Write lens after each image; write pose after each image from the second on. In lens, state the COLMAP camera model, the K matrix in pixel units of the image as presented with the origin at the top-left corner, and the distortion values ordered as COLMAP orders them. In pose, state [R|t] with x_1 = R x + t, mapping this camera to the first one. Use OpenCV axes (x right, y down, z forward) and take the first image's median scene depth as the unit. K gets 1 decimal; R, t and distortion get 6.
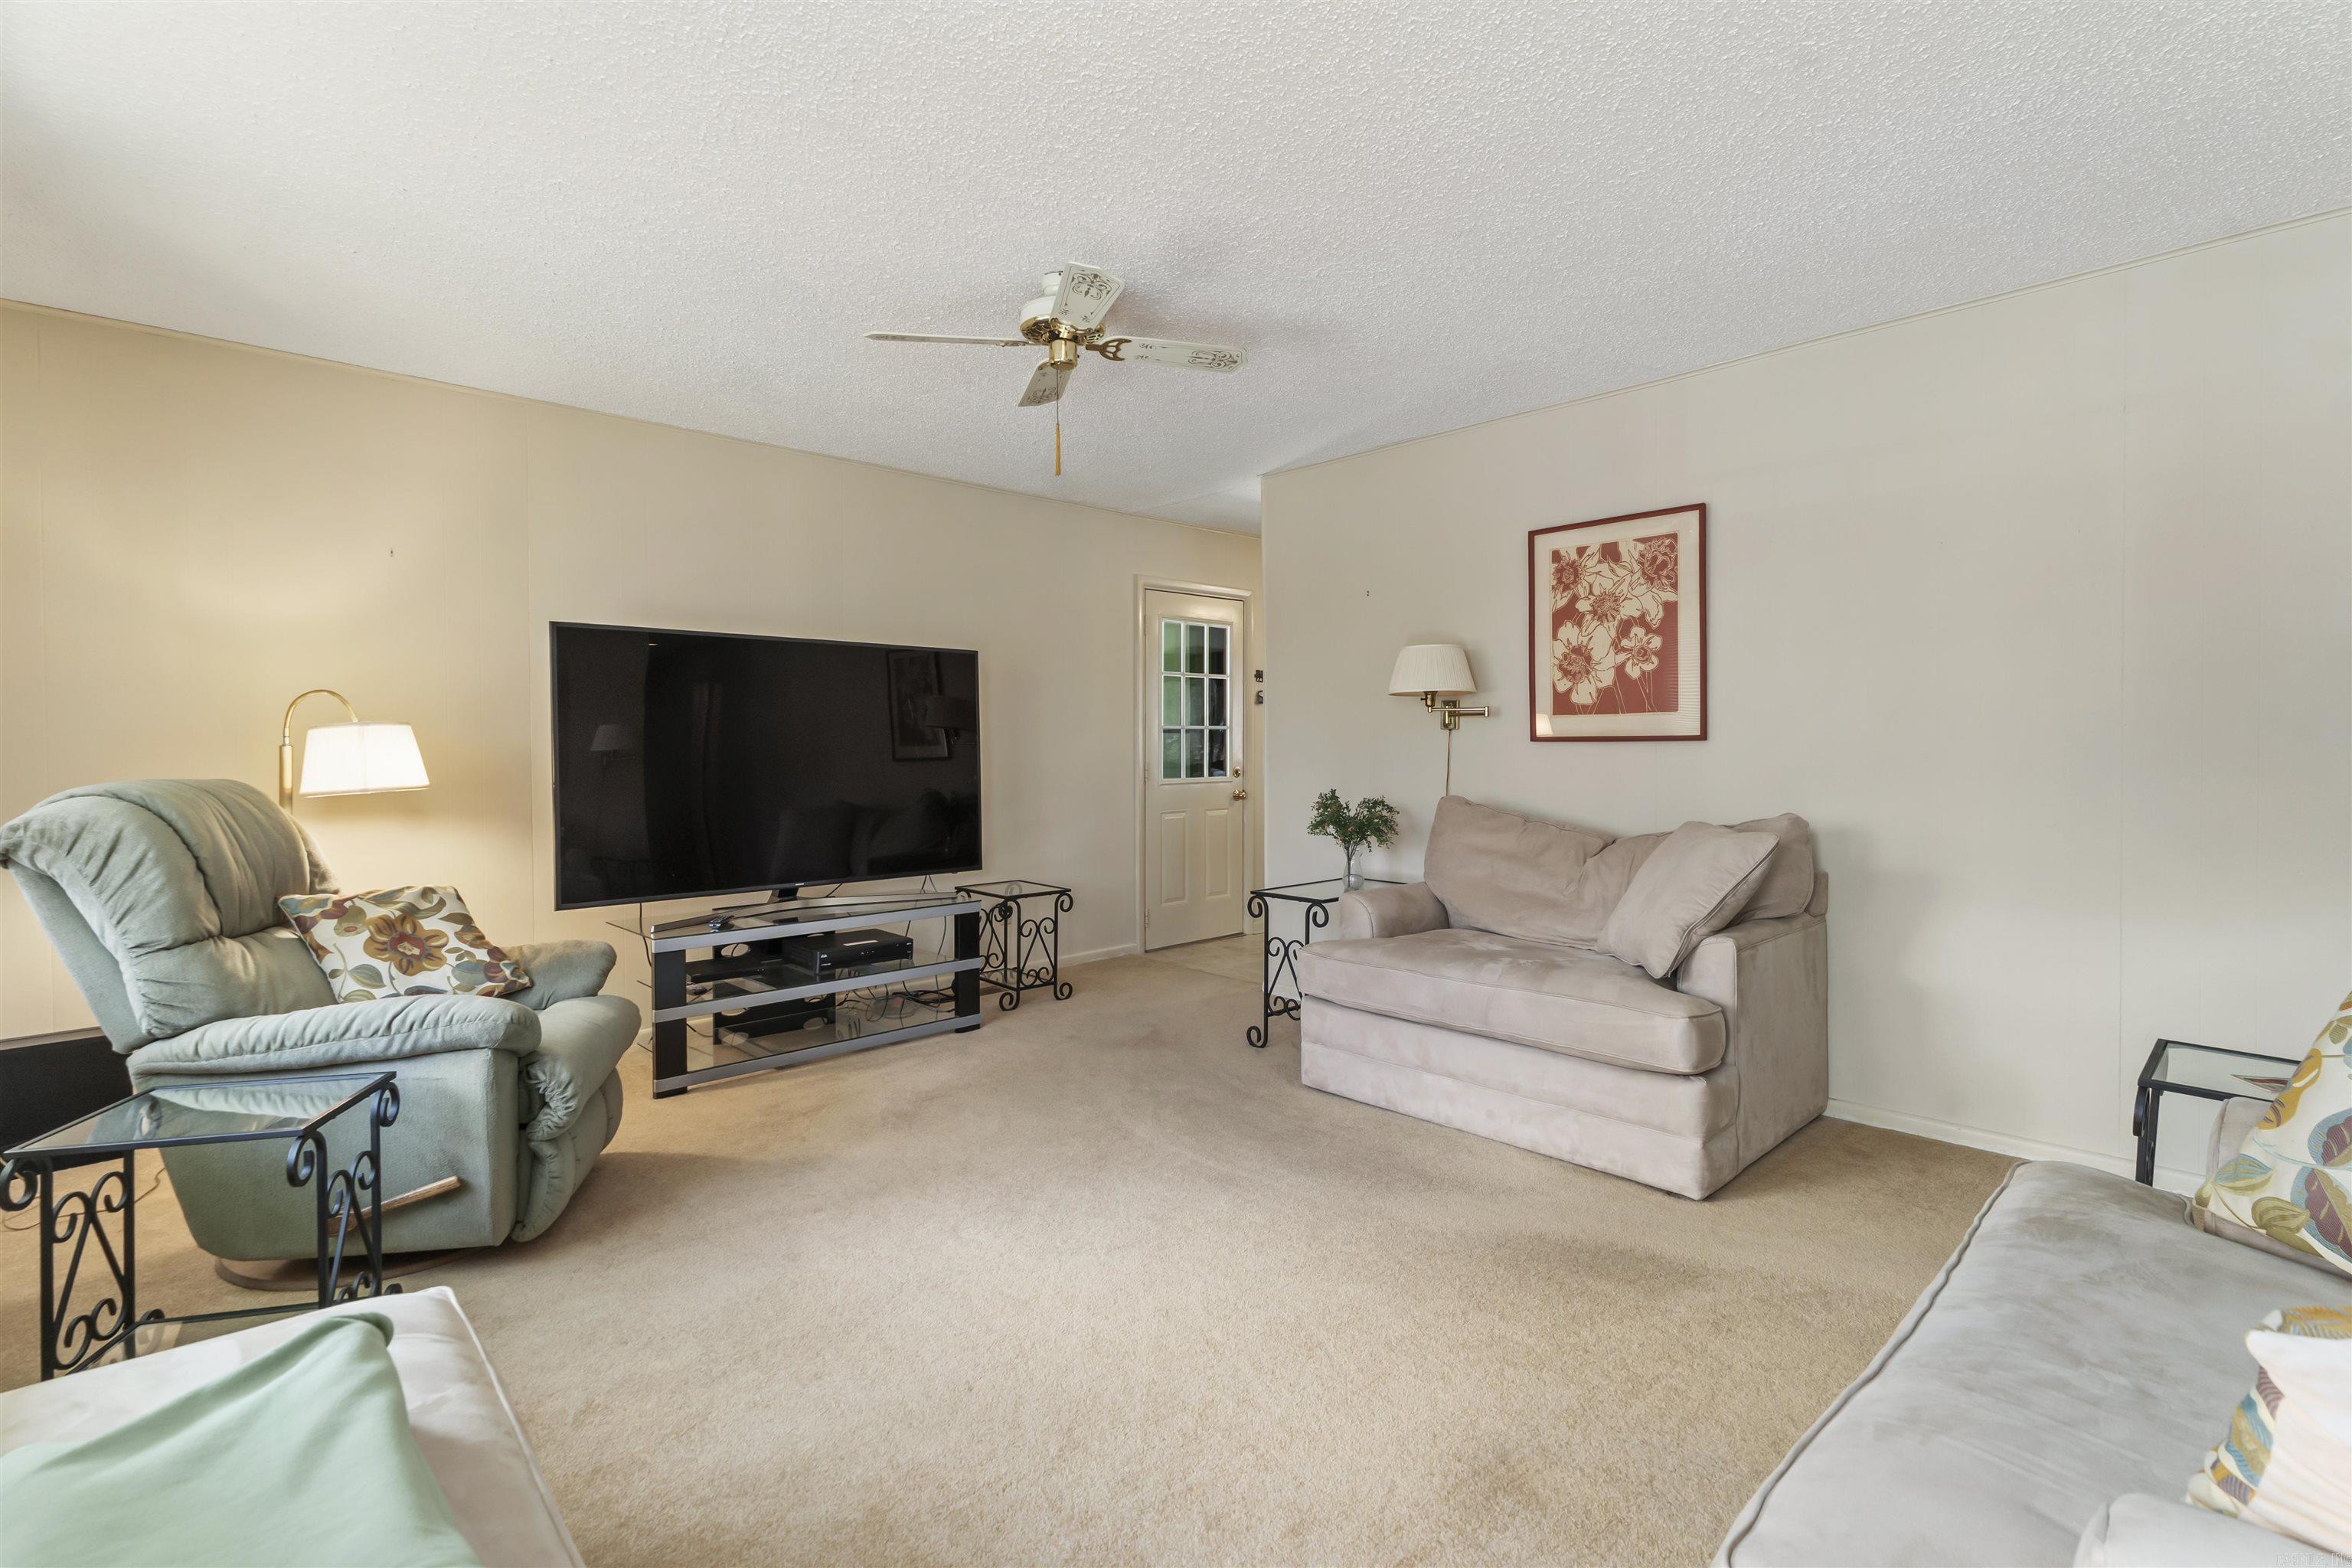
lens RADIAL K [[1082.6, 0, 1180.8], [0, 1082.6, 753.7], [0, 0, 1]] dist [-0.001216, -0.000185]
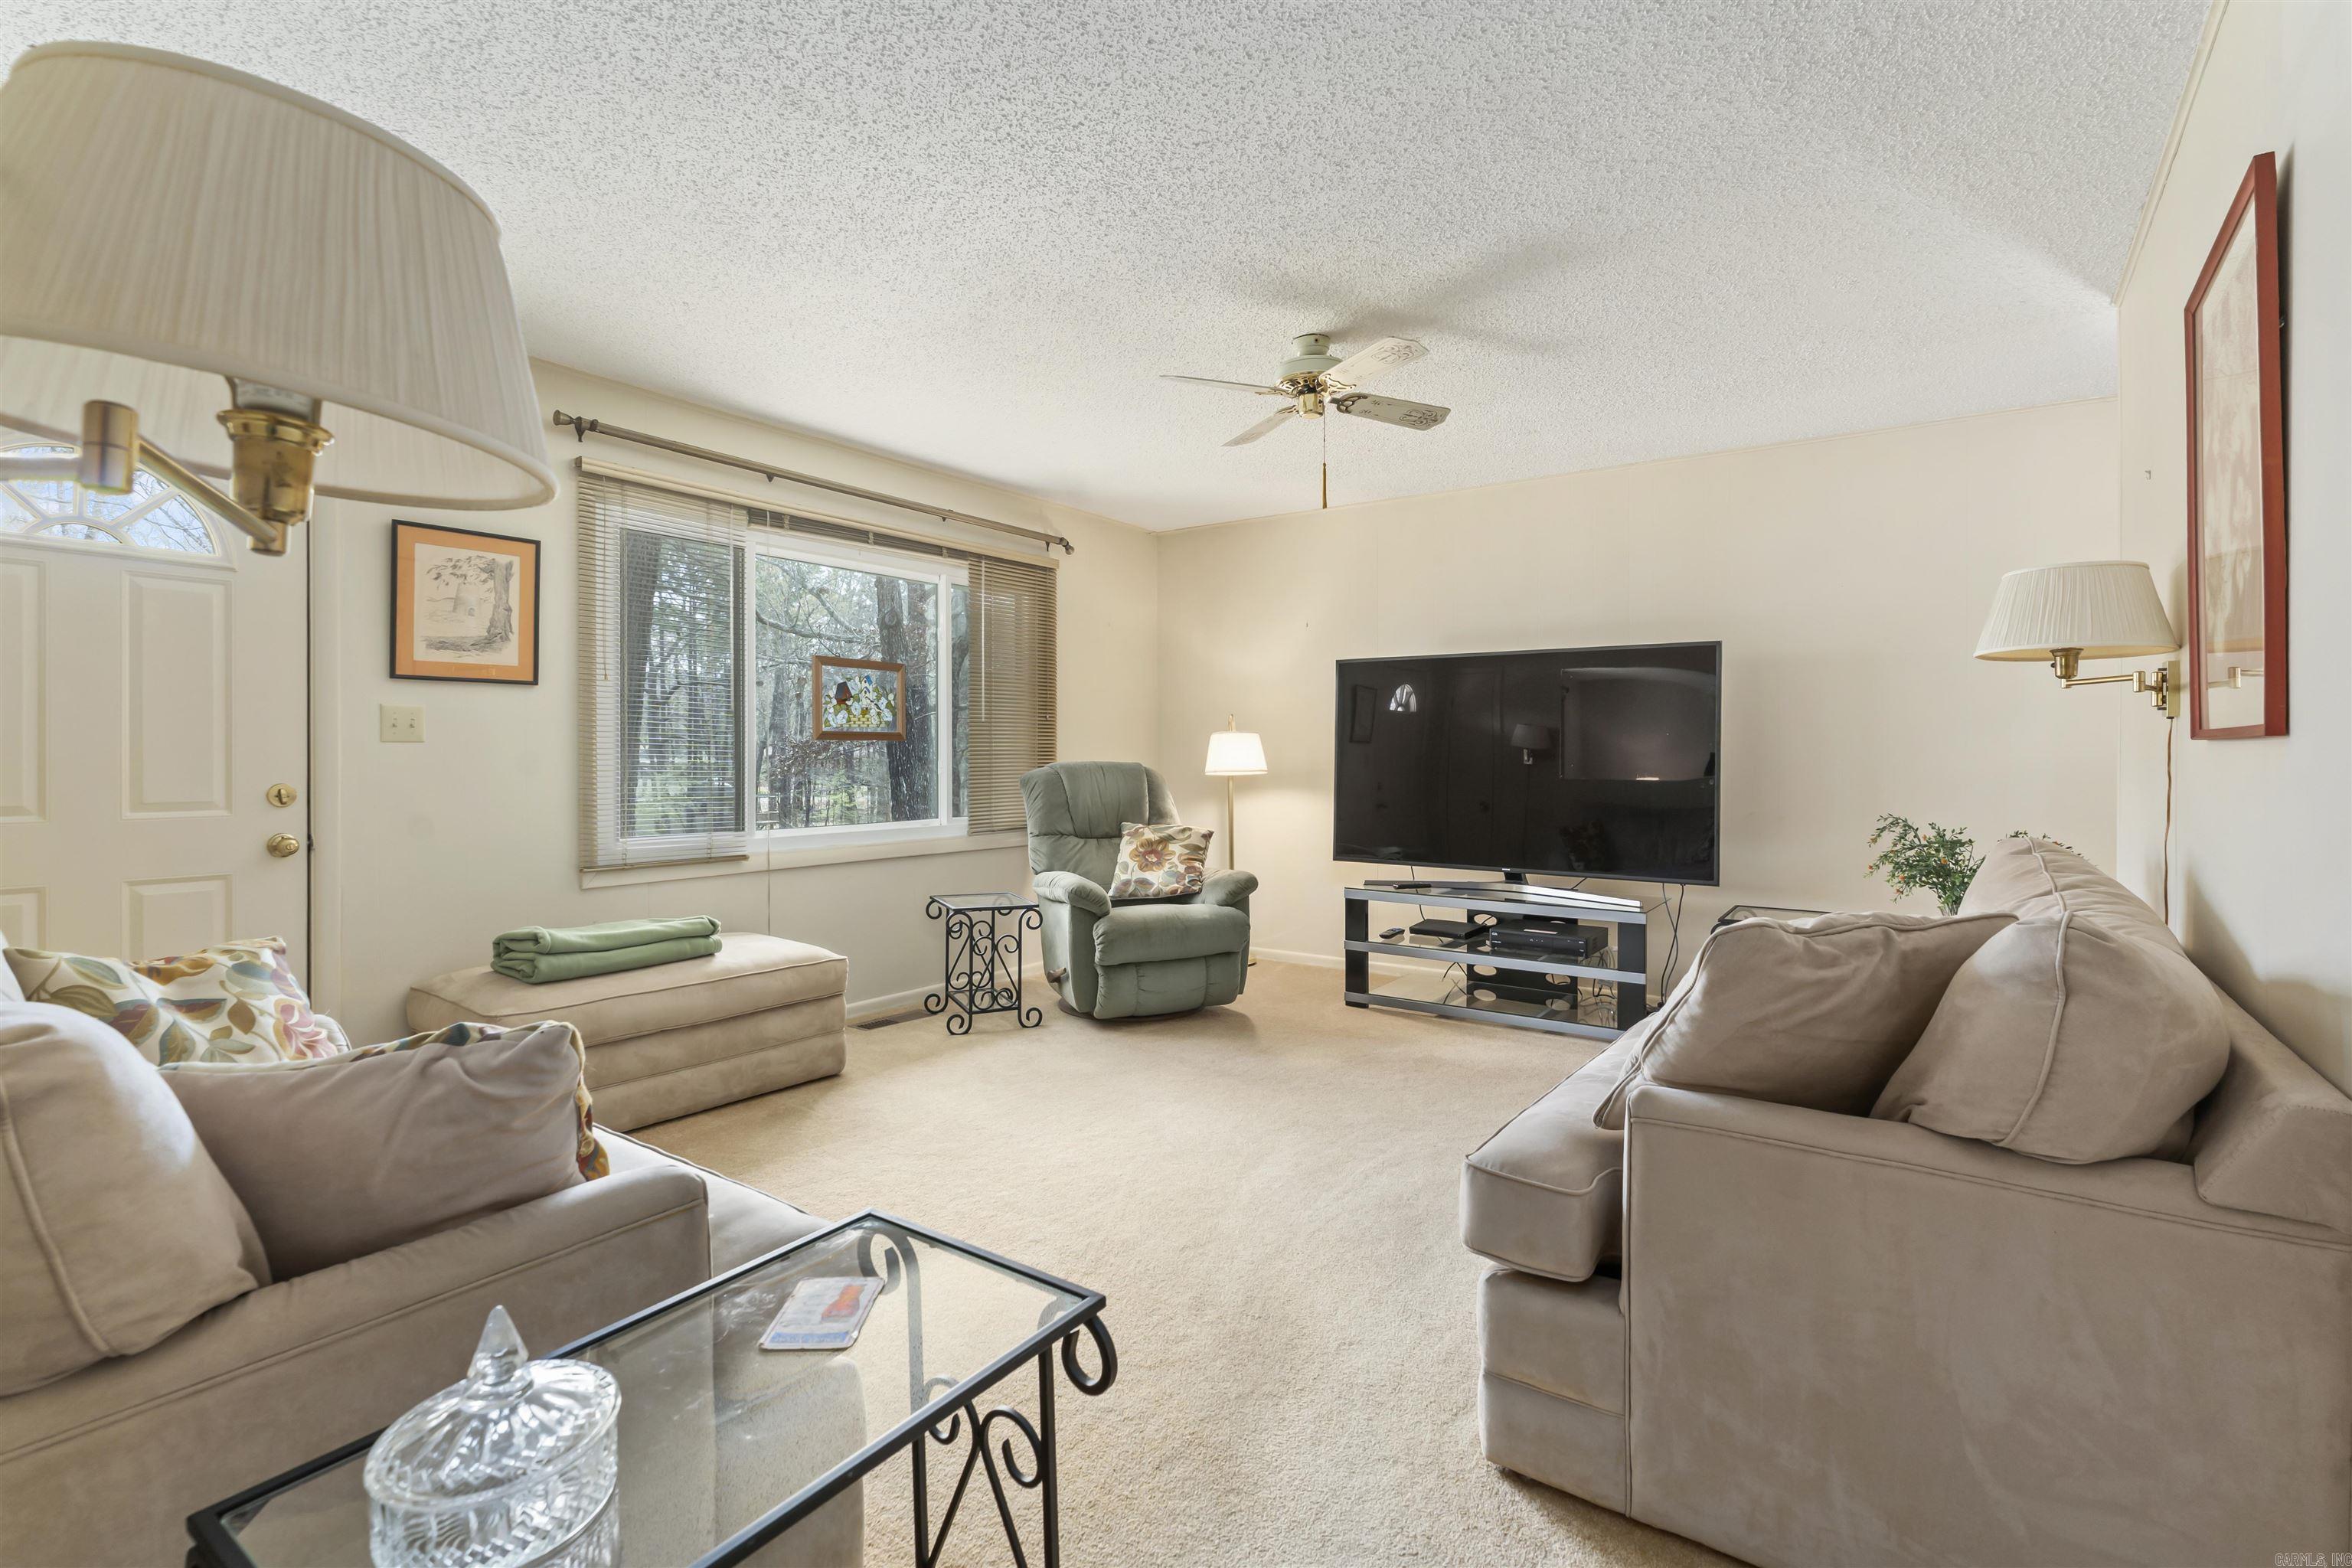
lens RADIAL K [[1082.6, 0, 1180.8], [0, 1082.6, 753.7], [0, 0, 1]] dist [-0.001216, -0.000185]
pose [[0.181166, 0.009180, -0.983410, 0.699271], [-0.005225, 0.999951, 0.008372, -0.007007], [0.983439, 0.003622, 0.181205, 0.462101]]
